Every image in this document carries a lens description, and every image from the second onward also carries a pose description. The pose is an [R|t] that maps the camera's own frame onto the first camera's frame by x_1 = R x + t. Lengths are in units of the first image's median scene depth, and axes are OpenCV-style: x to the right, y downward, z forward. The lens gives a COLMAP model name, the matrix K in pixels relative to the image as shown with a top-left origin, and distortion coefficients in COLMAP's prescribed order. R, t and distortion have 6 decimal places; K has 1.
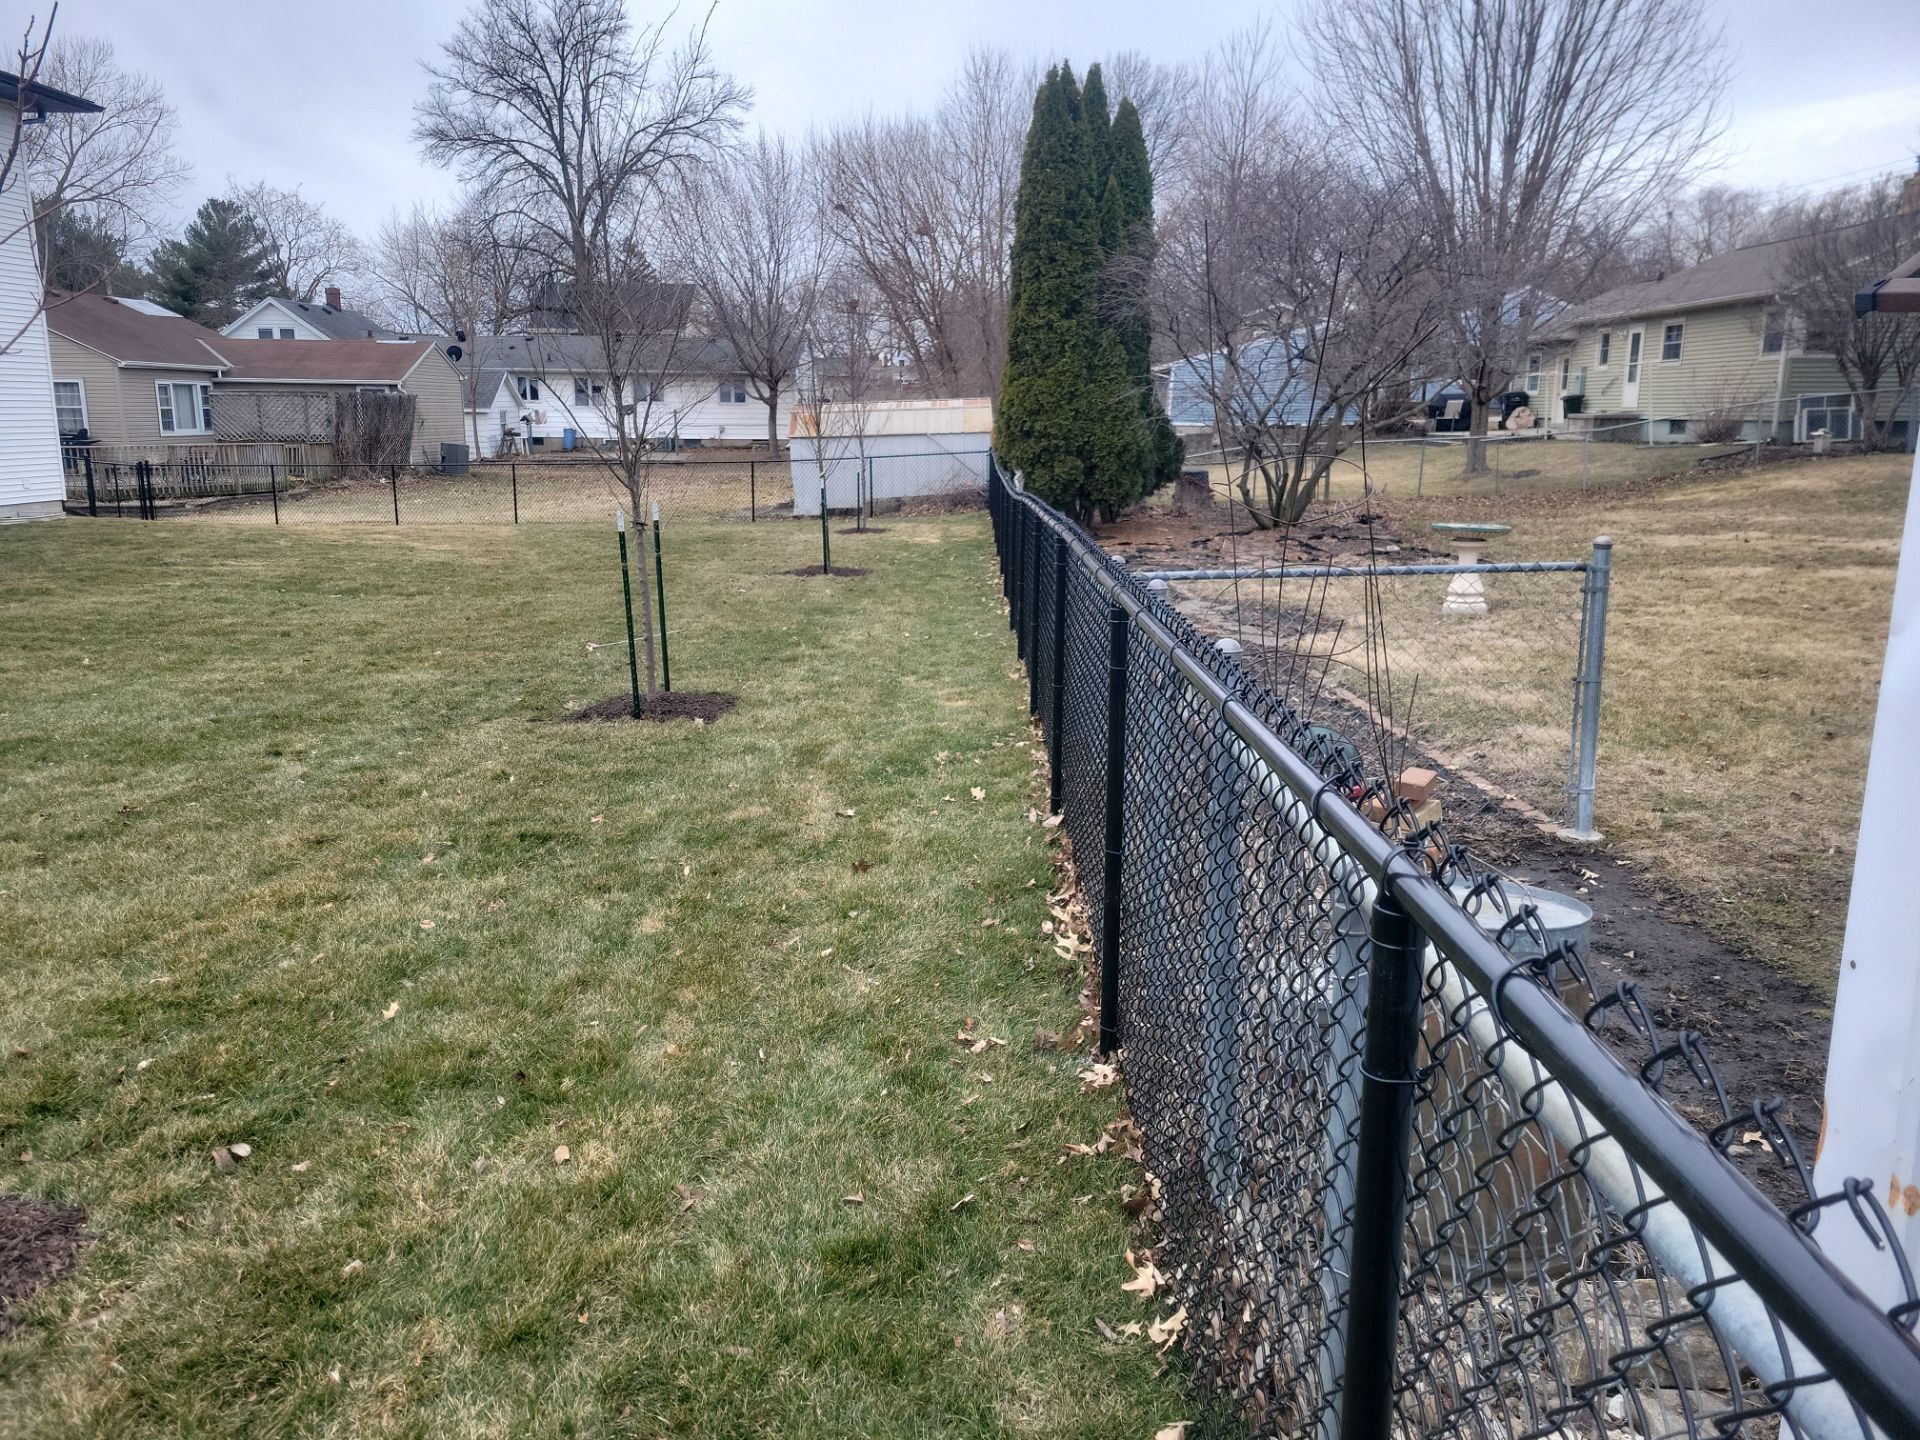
lens RADIAL K [[1411.8, 0, 958.9], [0, 1411.8, 700.0], [0, 0, 1]] dist [0.059093, -0.041708]
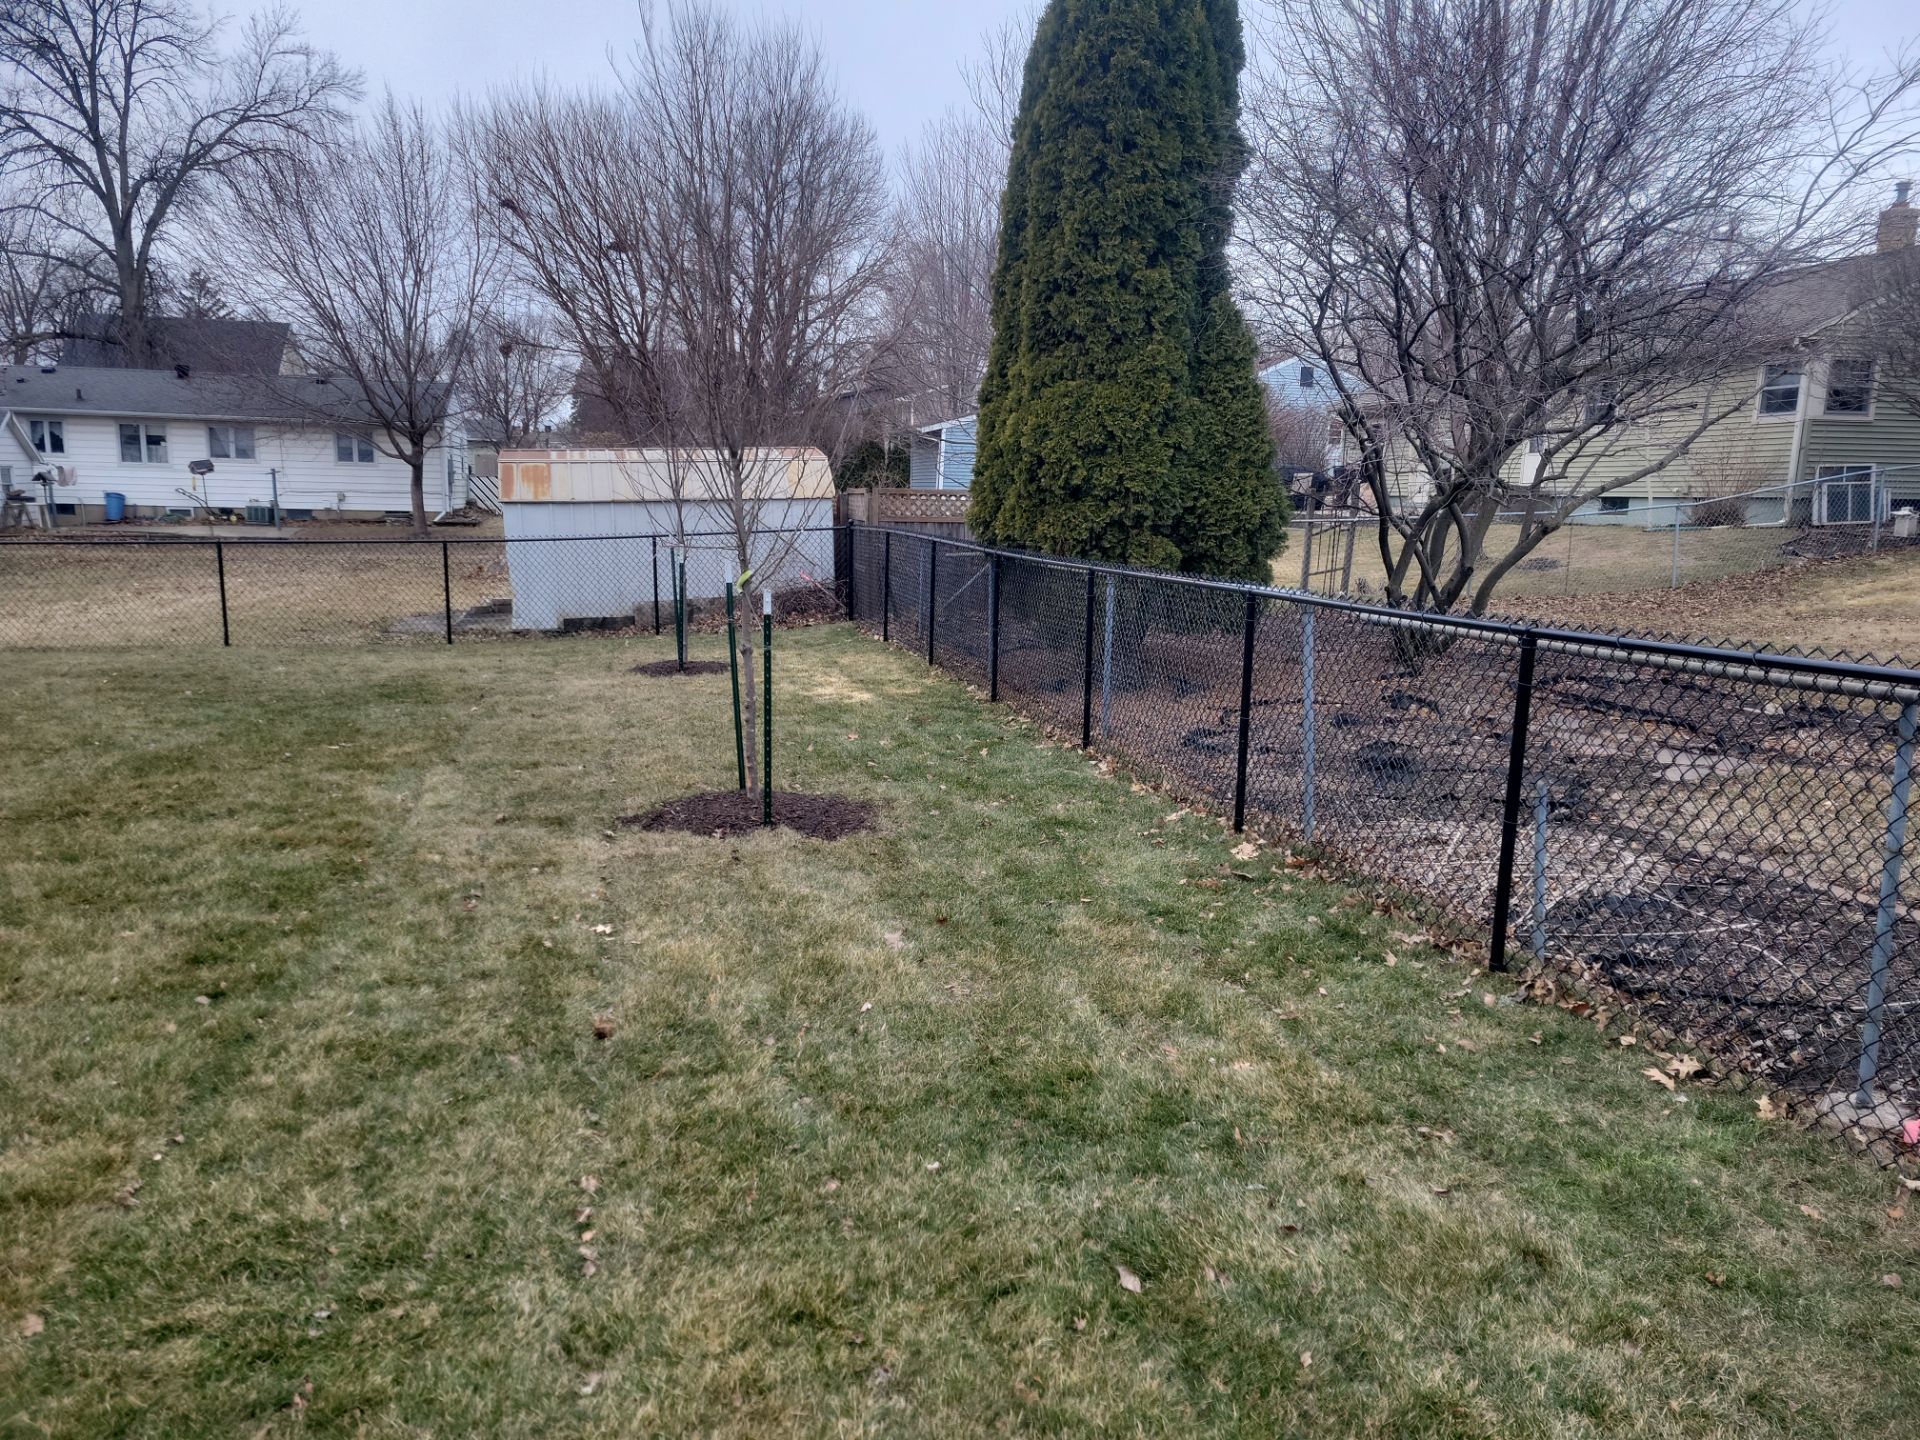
lens RADIAL K [[1411.8, 0, 962.3], [0, 1411.8, 753.6], [0, 0, 1]] dist [0.059093, -0.041708]
pose [[0.967556, -0.032976, 0.250494, -0.041881], [0.037513, 0.999207, -0.013357, -0.031093], [-0.249855, 0.022321, 0.968026, 0.181256]]
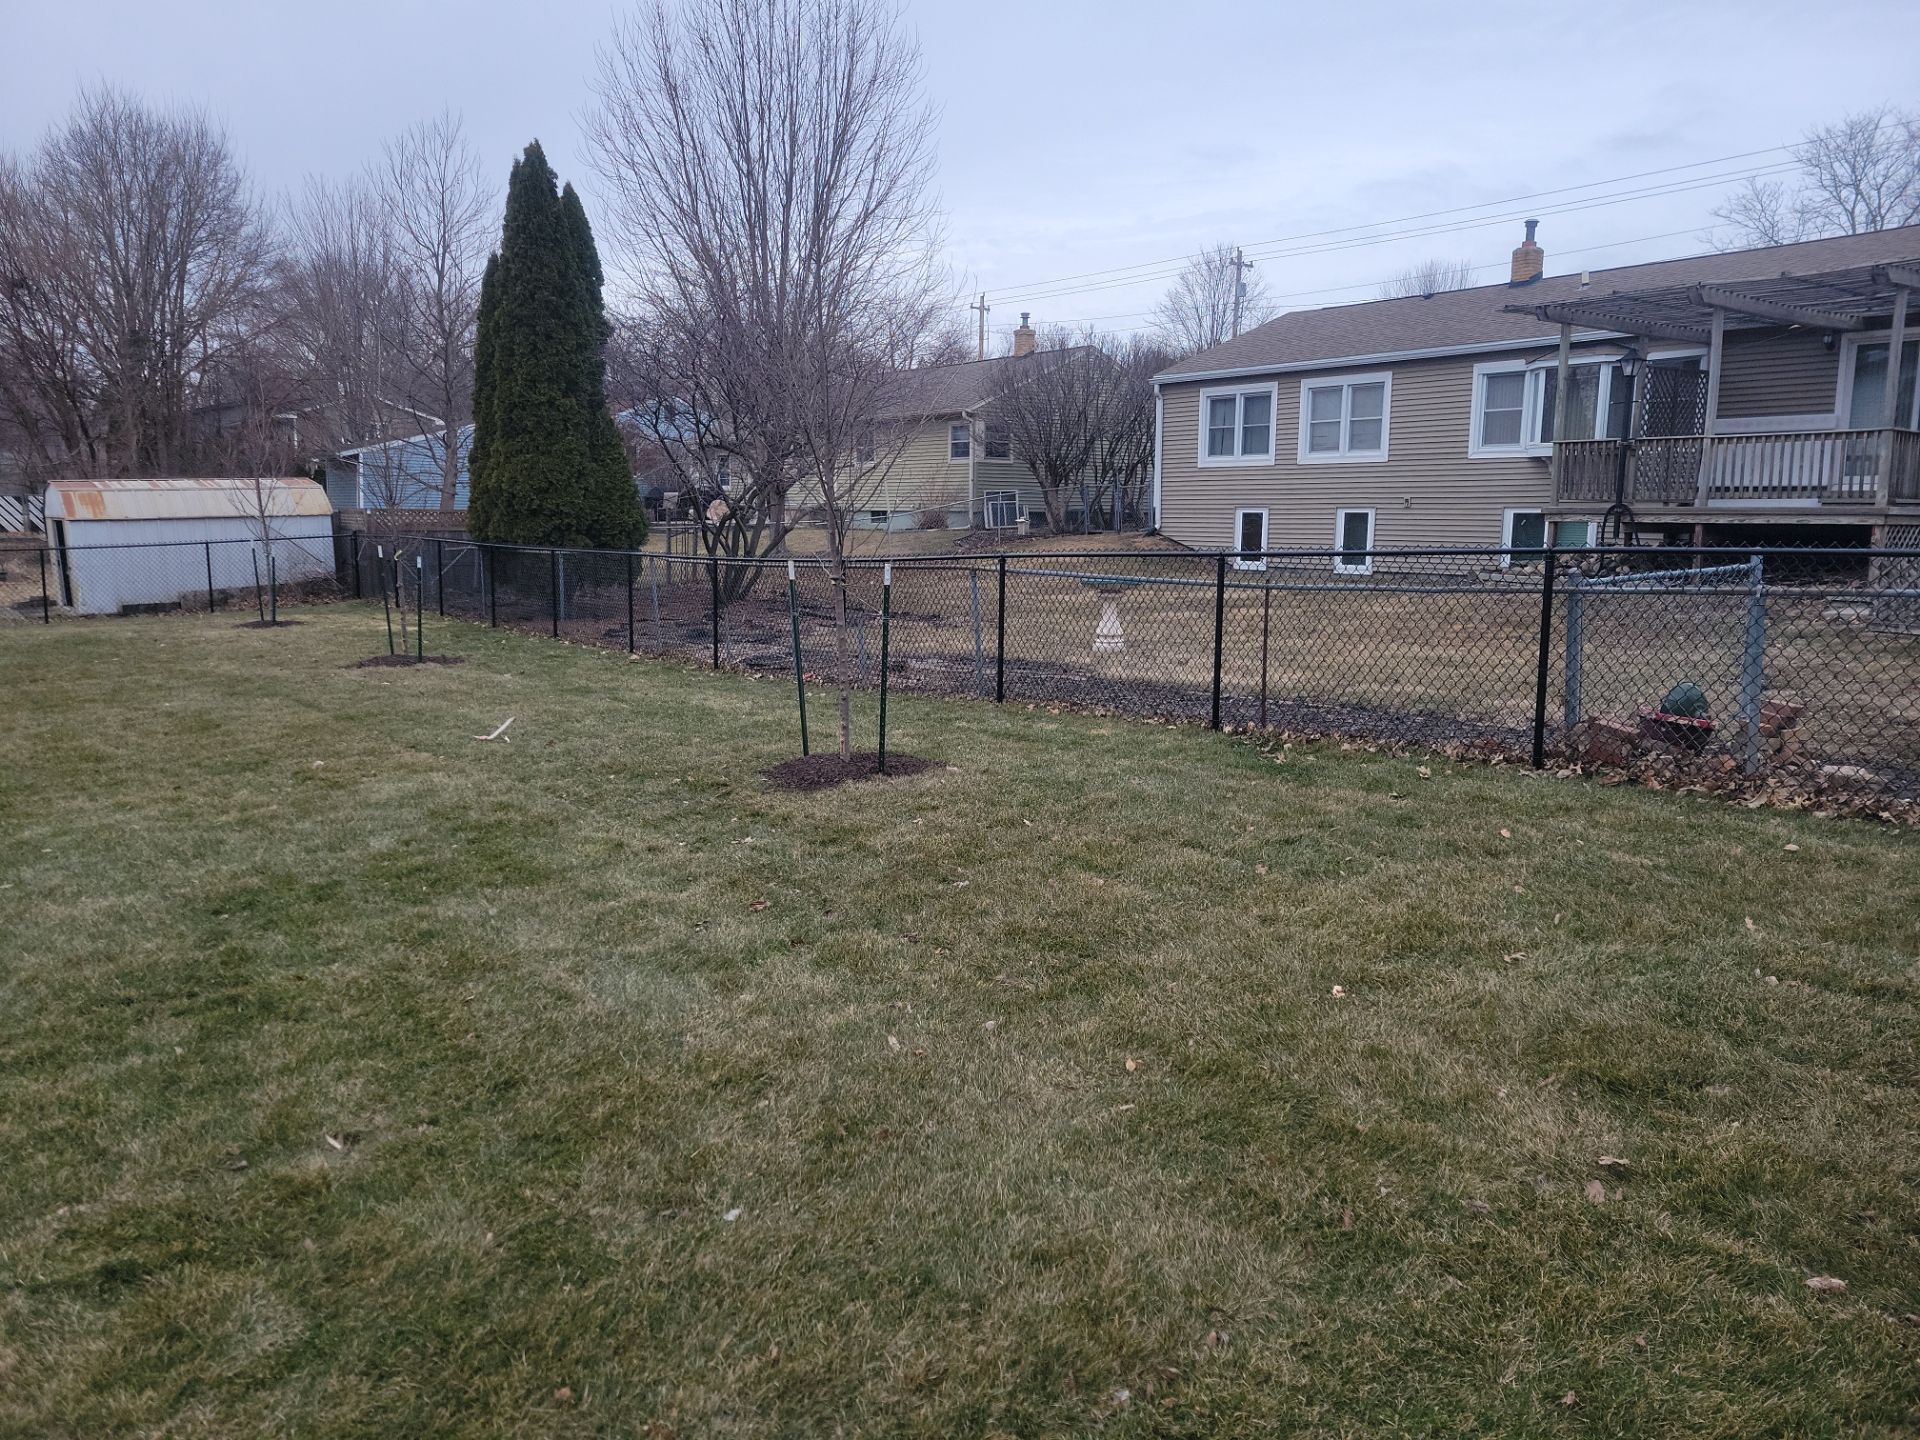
lens RADIAL K [[1411.8, 0, 952.1], [0, 1411.8, 707.9], [0, 0, 1]] dist [0.059093, -0.041708]
pose [[0.782315, -0.082939, 0.617337, -0.116900], [0.120045, 0.992591, -0.018772, -0.001192], [-0.611206, 0.088793, 0.786475, 0.026667]]
